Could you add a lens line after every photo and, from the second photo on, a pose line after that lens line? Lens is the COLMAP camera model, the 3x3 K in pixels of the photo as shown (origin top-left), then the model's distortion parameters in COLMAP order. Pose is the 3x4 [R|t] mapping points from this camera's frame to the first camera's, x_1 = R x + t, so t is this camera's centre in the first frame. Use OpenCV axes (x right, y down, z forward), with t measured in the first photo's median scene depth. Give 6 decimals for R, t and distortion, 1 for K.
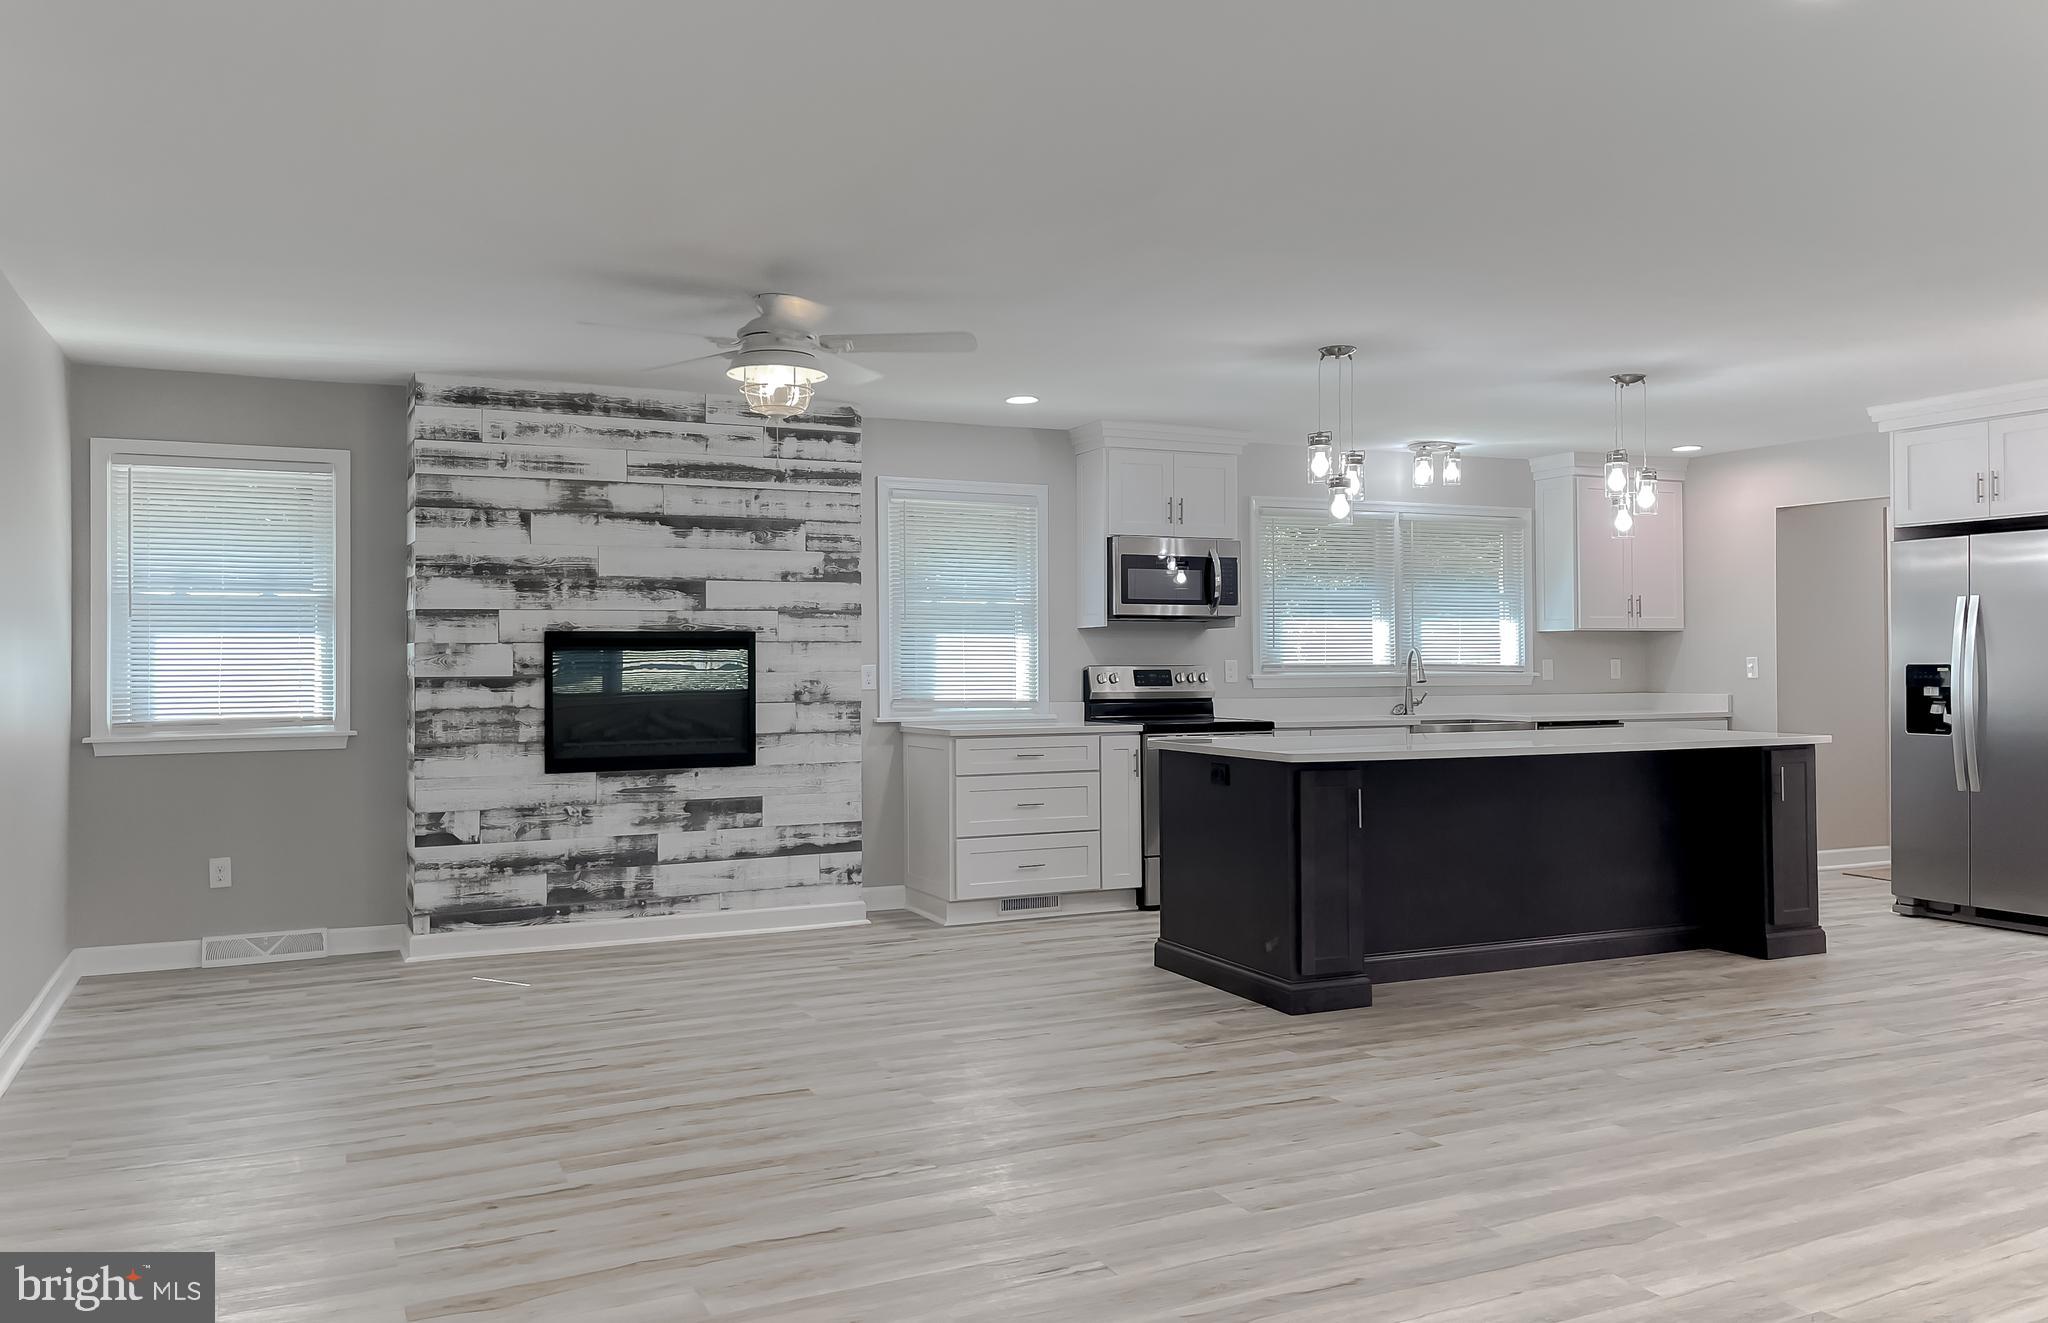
lens RADIAL K [[1558.4, 0, 1019.3], [0, 1558.4, 646.6], [0, 0, 1]] dist [0.081604, -0.130459]
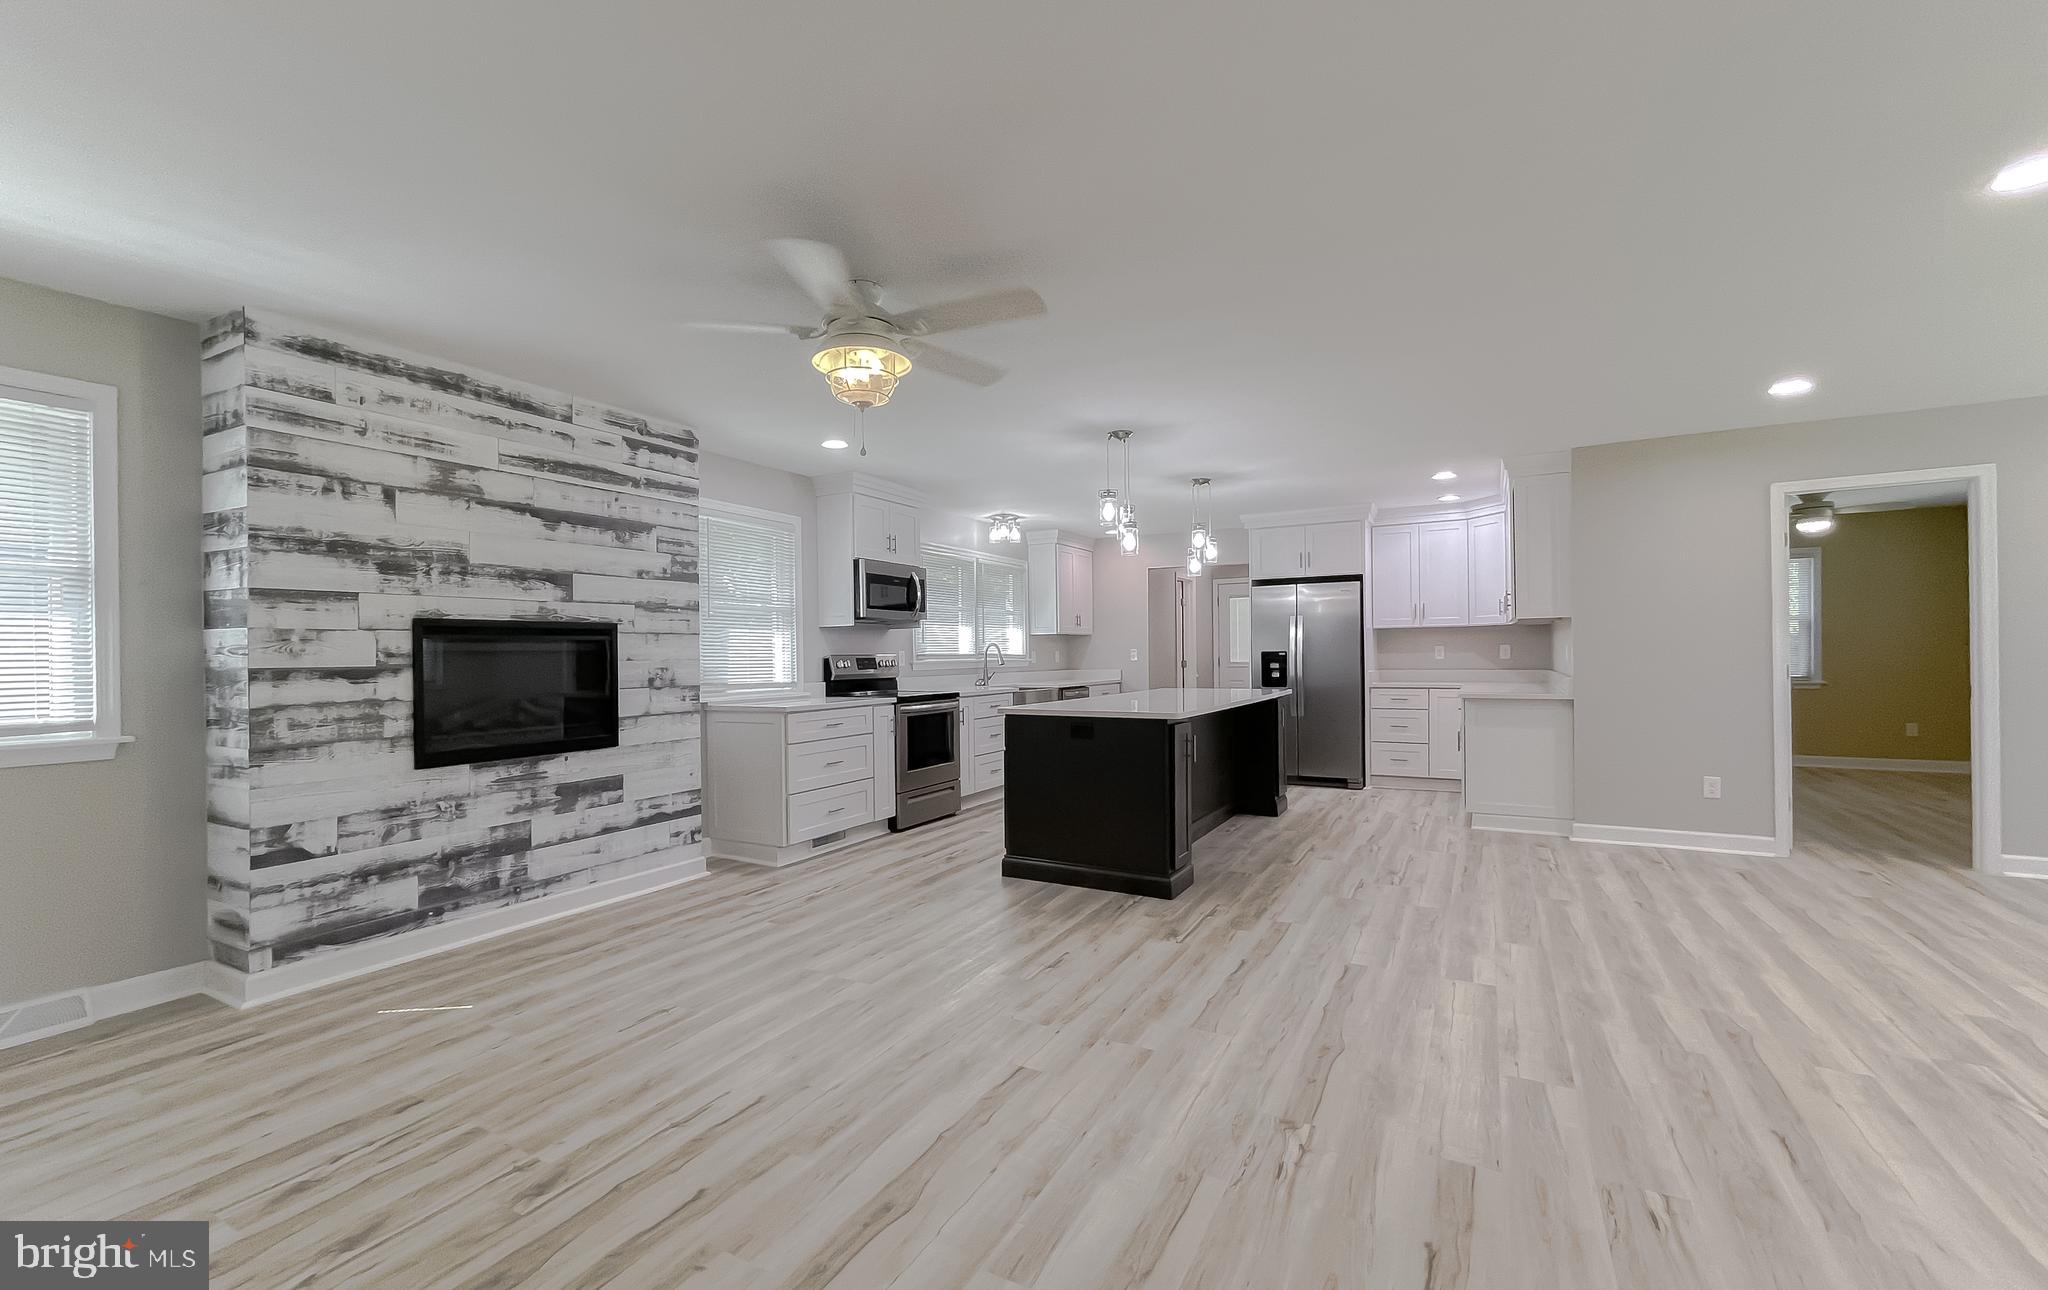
lens RADIAL K [[854.0, 0, 1020.2], [0, 854.0, 656.3], [0, 0, 1]] dist [-0.033357, 0.022679]
pose [[0.807827, -0.005423, 0.589395, -0.296986], [0.000870, 0.999968, 0.008009, 0.009056], [-0.589419, -0.005957, 0.807805, 0.367255]]
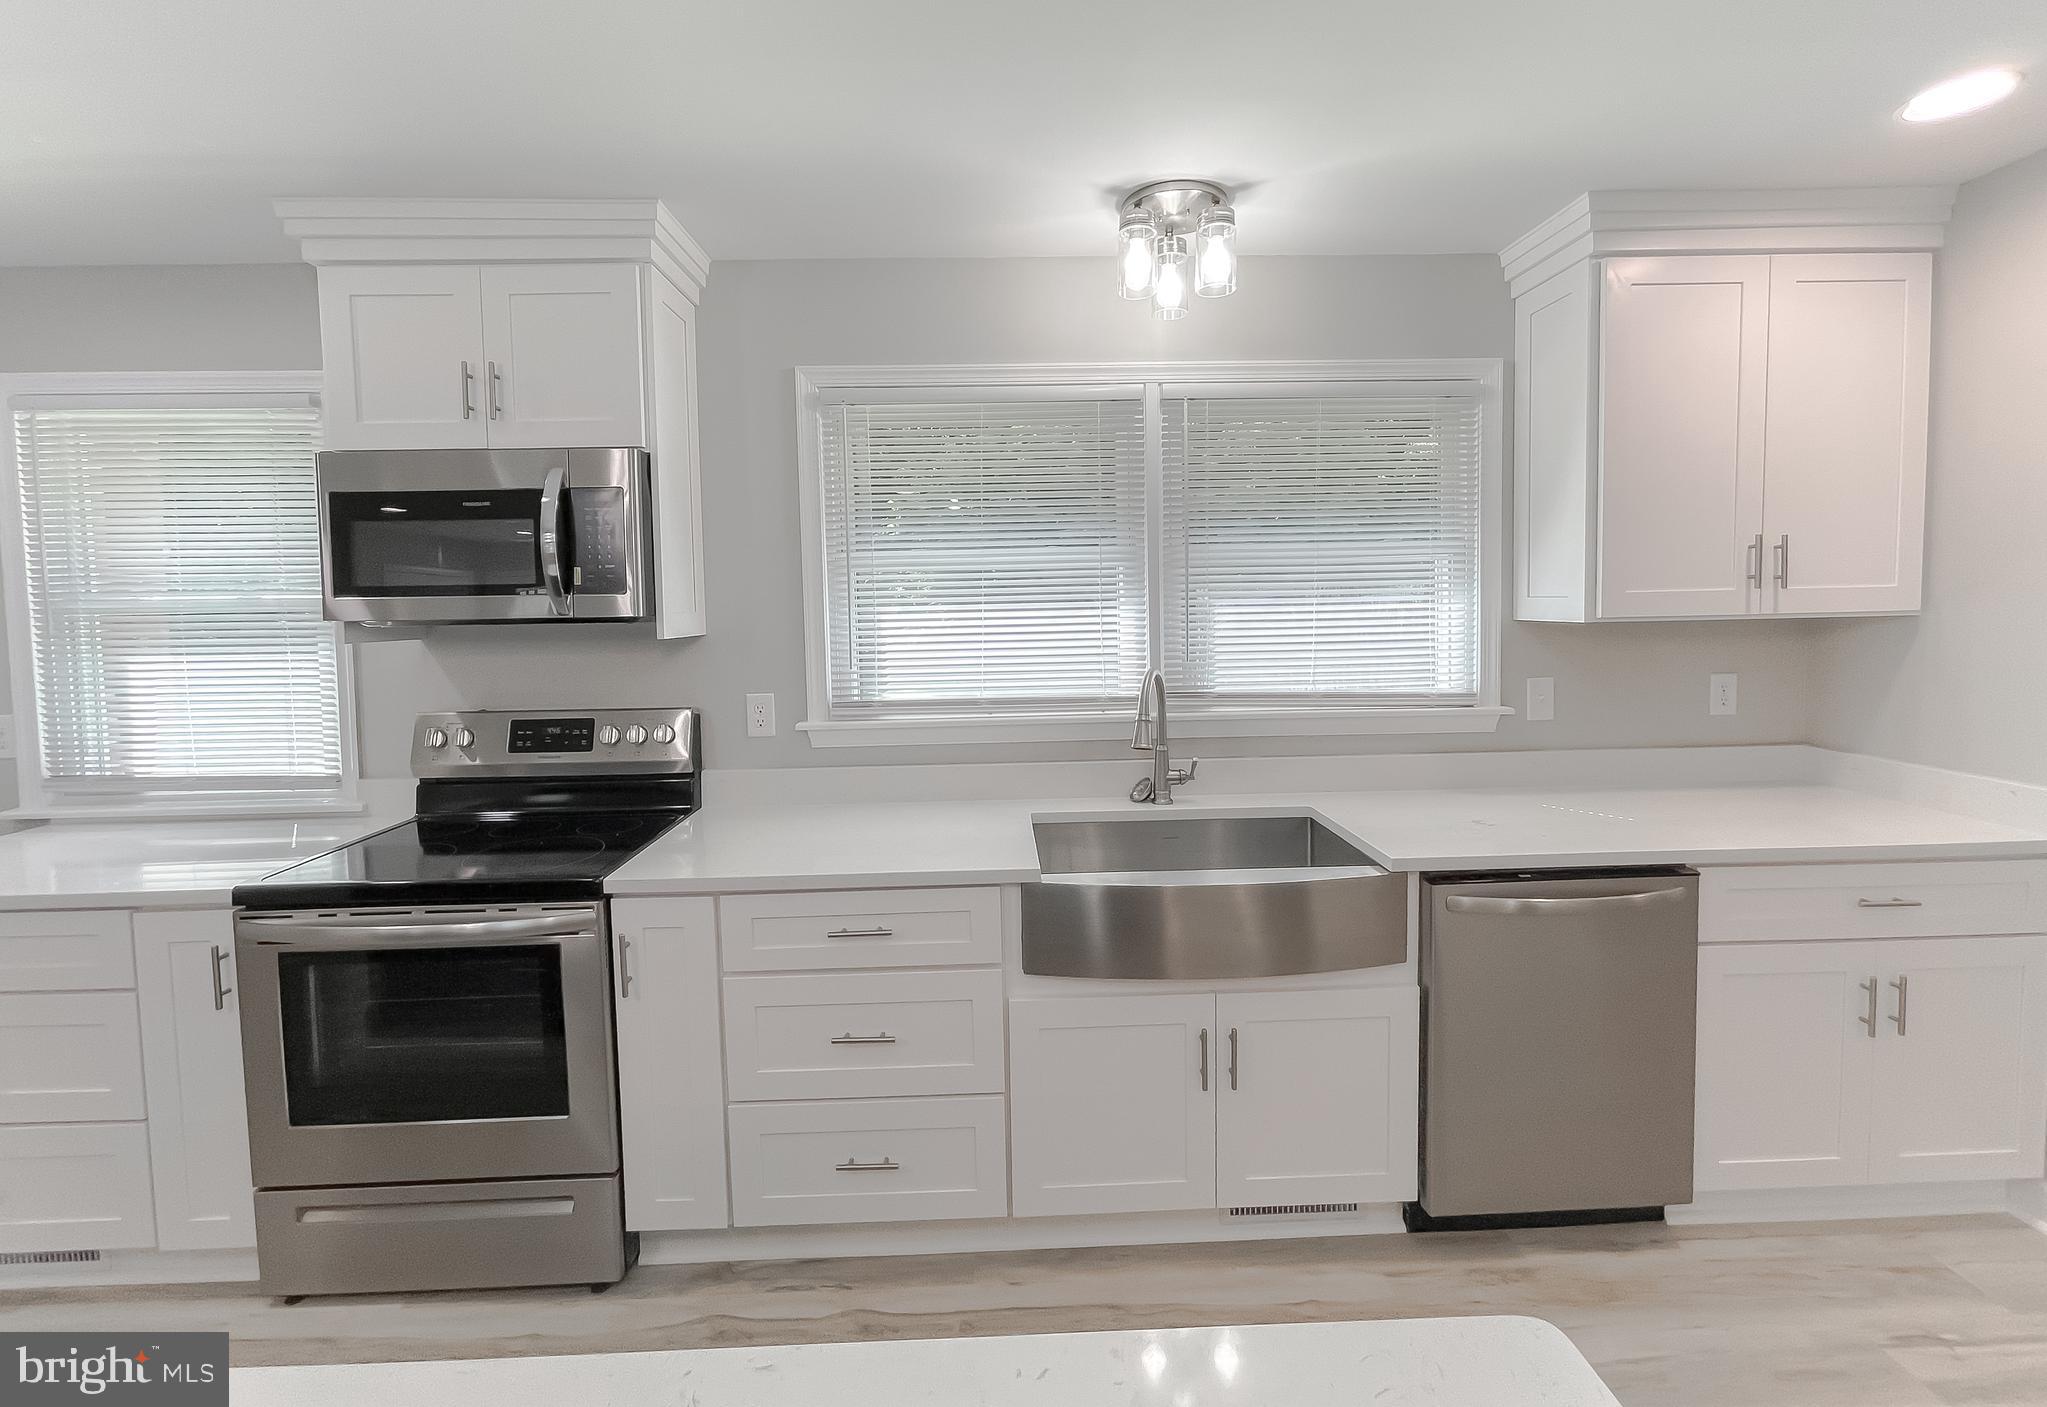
lens RADIAL K [[864.5, 0, 1013.5], [0, 864.5, 647.0], [0, 0, 1]] dist [-0.003506, 0.000329]
pose [[0.916592, 0.010137, -0.399695, 0.403871], [0.018258, 0.997574, 0.067171, -0.029952], [0.399406, -0.068866, 0.914184, 0.955740]]
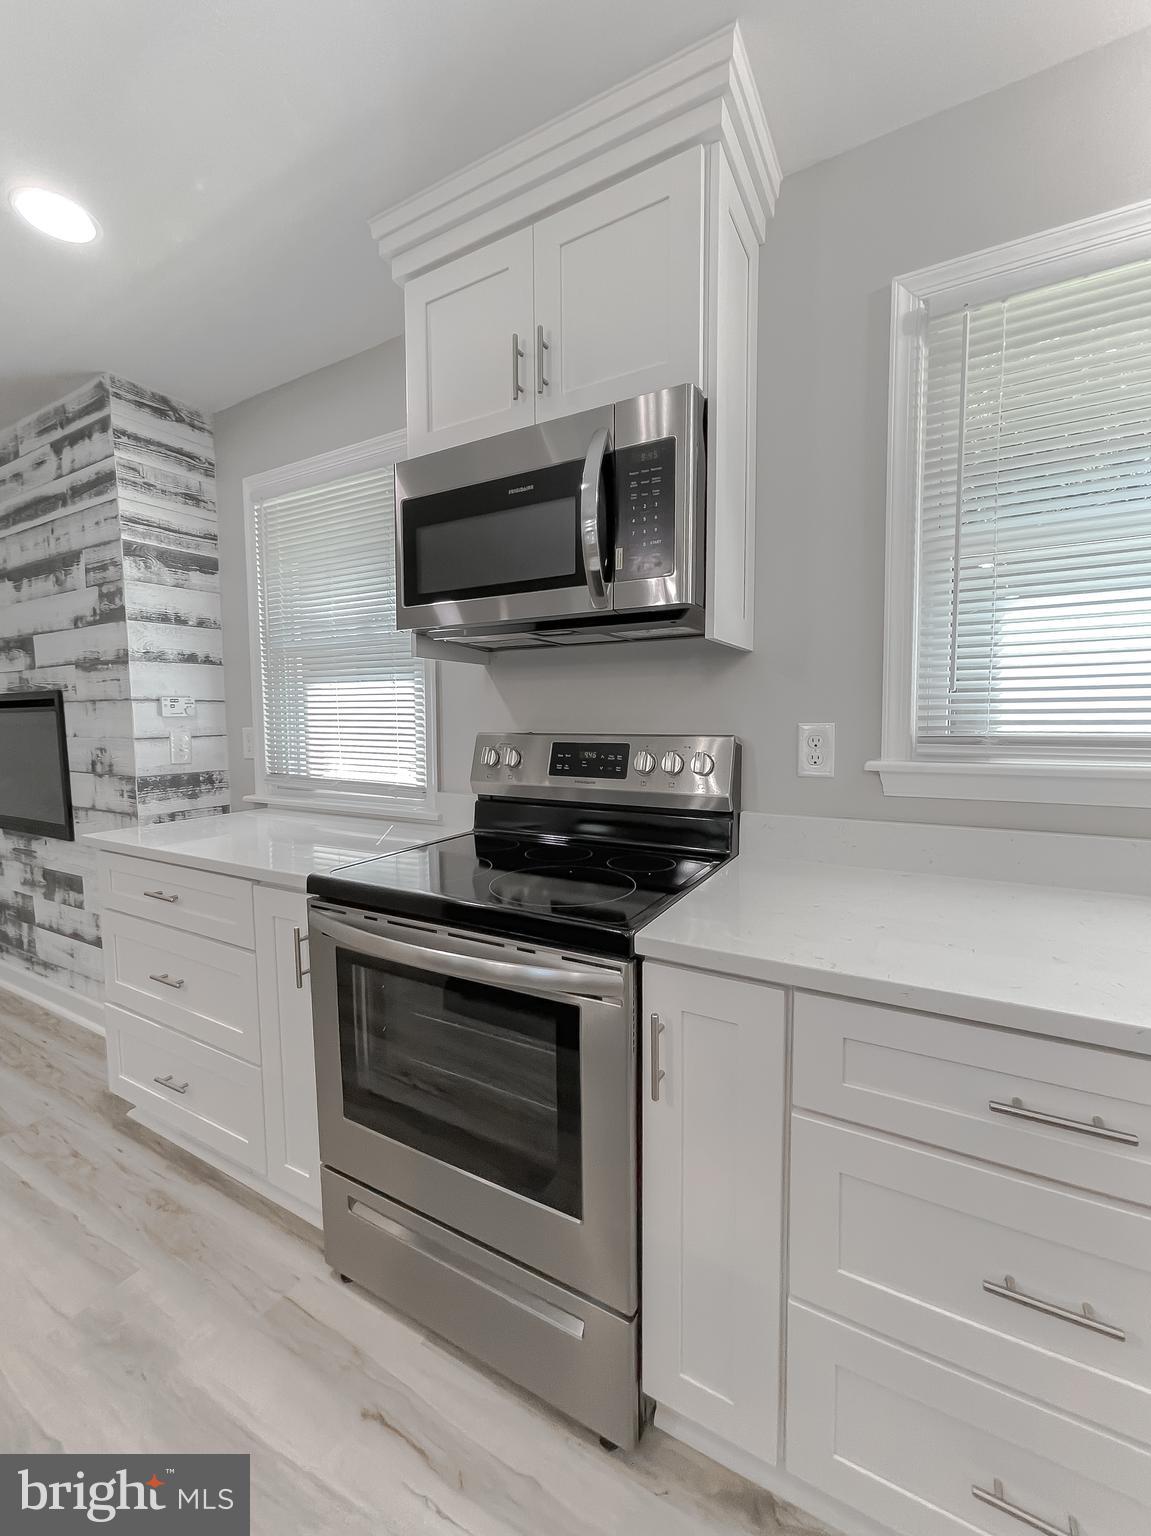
lens RADIAL K [[630.5, 0, 570.3], [0, 630.5, 763.7], [0, 0, 1]] dist [0.002068, 0.000316]
pose [[0.579181, 0.063749, -0.812703, 0.290268], [0.016148, 0.995845, 0.089623, 0.004356], [0.815039, -0.065032, 0.575745, 1.049802]]
